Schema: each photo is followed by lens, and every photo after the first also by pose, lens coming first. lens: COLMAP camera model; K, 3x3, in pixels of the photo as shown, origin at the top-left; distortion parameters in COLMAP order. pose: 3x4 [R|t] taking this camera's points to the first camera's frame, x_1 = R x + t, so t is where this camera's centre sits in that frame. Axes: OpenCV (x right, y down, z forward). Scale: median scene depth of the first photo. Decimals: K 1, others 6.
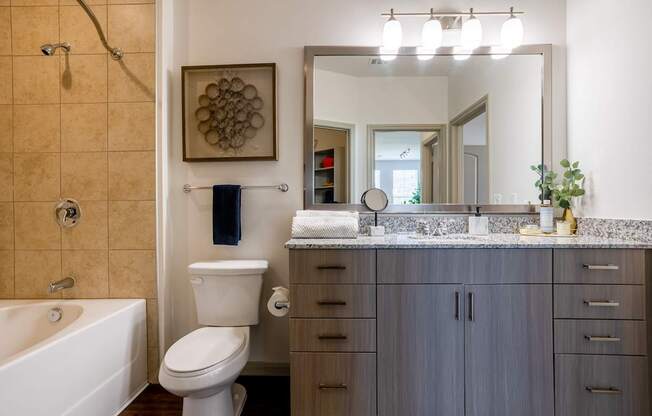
lens RADIAL K [[314.6, 0, 320.2], [0, 314.6, 205.3], [0, 0, 1]] dist [-0.050953, 0.037099]
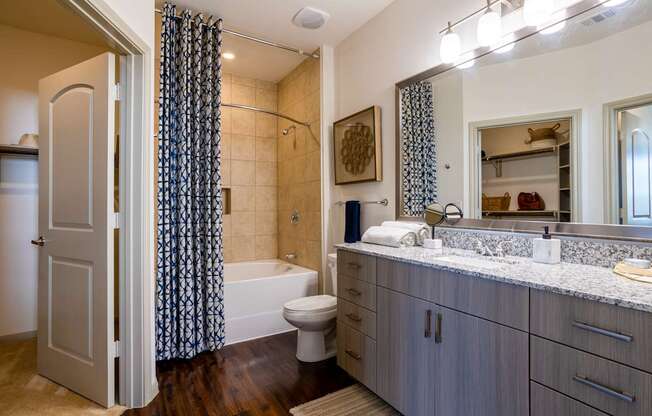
lens RADIAL K [[314.6, 0, 320.2], [0, 314.6, 205.3], [0, 0, 1]] dist [-0.050953, 0.037099]
pose [[0.550197, -0.000467, -0.835034, 0.804940], [-0.000267, 1.000000, -0.000735, -0.043977], [0.835035, 0.000627, 0.550197, 0.105850]]
